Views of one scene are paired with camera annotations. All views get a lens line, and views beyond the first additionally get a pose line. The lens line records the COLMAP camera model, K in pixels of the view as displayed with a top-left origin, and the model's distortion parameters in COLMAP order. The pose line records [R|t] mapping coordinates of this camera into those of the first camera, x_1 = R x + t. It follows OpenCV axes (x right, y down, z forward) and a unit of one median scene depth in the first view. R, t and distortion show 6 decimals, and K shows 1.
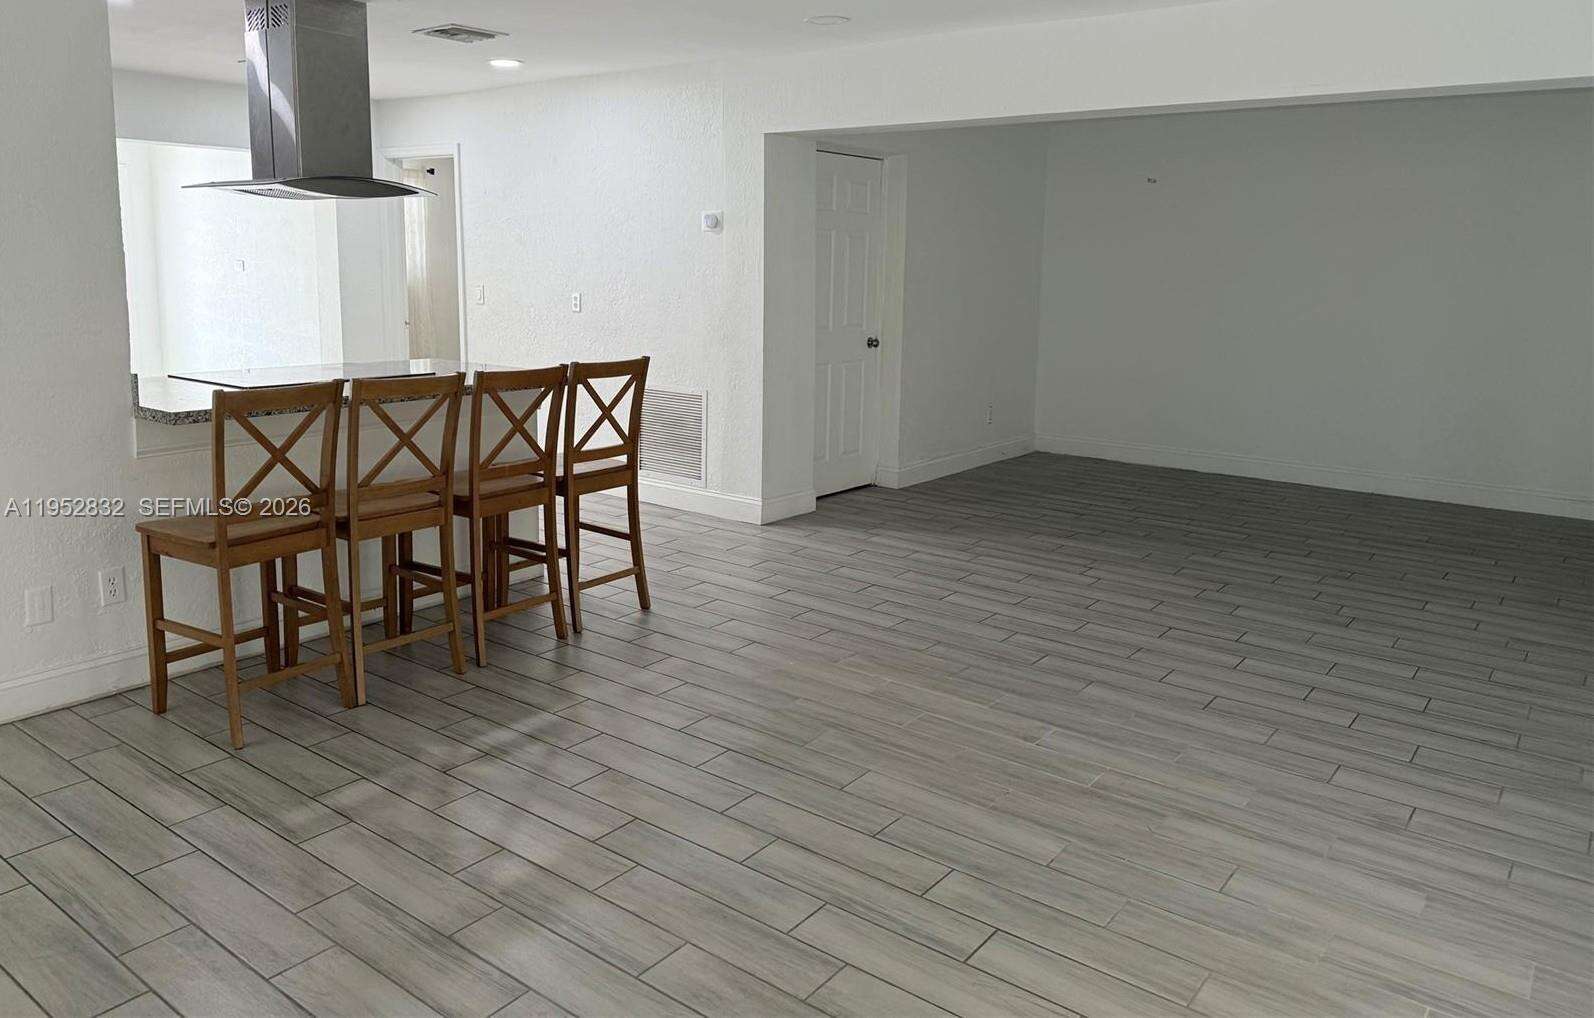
lens RADIAL K [[1111.6, 0, 799.0], [0, 1111.6, 427.4], [0, 0, 1]] dist [0.006993, -0.004660]
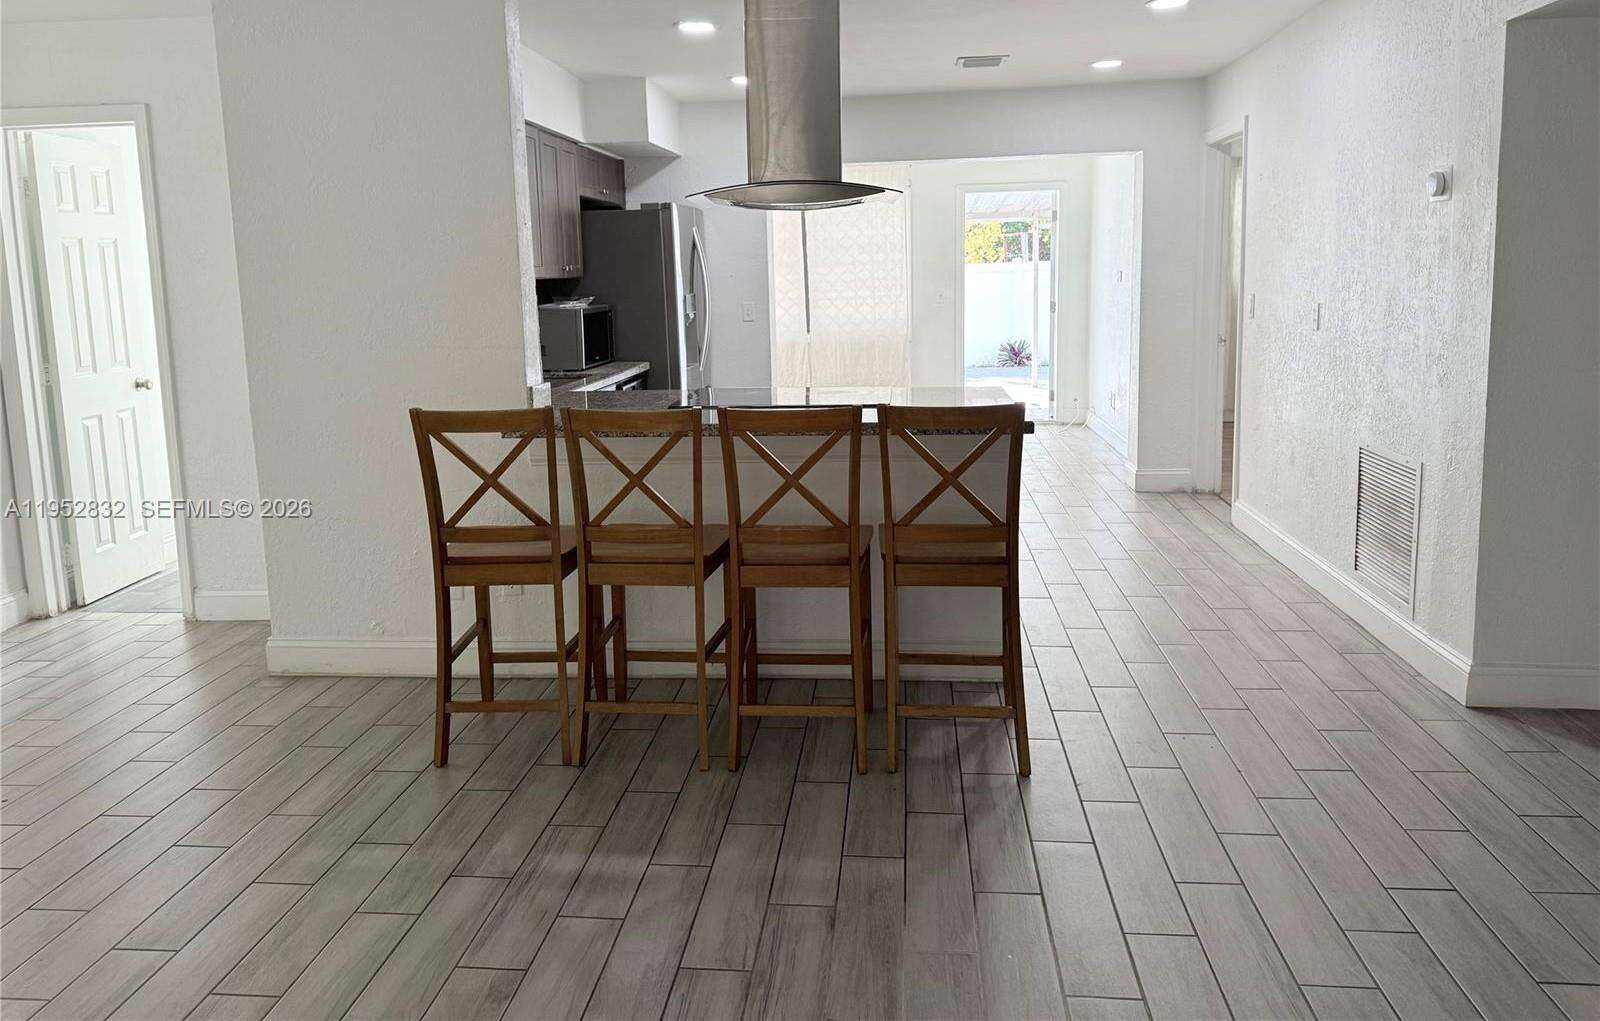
lens RADIAL K [[1115.8, 0, 802.0], [0, 1115.8, 428.5], [0, 0, 1]] dist [0.006993, -0.004660]
pose [[0.522045, 0.090878, -0.848063, 0.416343], [-0.095117, 0.994308, 0.047998, -0.078003], [0.847598, 0.055609, 0.527717, 0.614603]]
